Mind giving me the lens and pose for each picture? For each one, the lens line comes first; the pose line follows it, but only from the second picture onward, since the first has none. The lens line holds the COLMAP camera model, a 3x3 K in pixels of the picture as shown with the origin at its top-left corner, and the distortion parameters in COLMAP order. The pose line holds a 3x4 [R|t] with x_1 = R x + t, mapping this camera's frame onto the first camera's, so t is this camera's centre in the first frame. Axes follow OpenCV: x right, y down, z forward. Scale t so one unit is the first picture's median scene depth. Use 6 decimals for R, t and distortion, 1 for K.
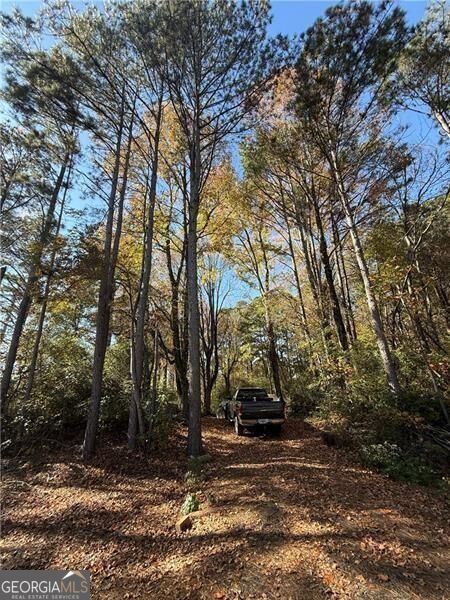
lens RADIAL K [[237.6, 0, 224.5], [0, 237.6, 301.1], [0, 0, 1]] dist [0.000448, 0.000291]
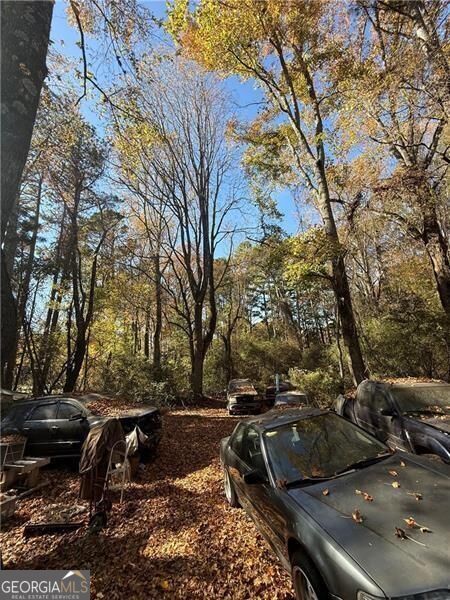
lens RADIAL K [[237.6, 0, 225.0], [0, 237.6, 300.1], [0, 0, 1]] dist [0.000448, 0.000291]
pose [[0.999646, 0.005215, 0.026102, -0.017072], [-0.008396, 0.992338, 0.123271, 0.145238], [-0.025259, -0.123447, 0.992030, 0.385364]]
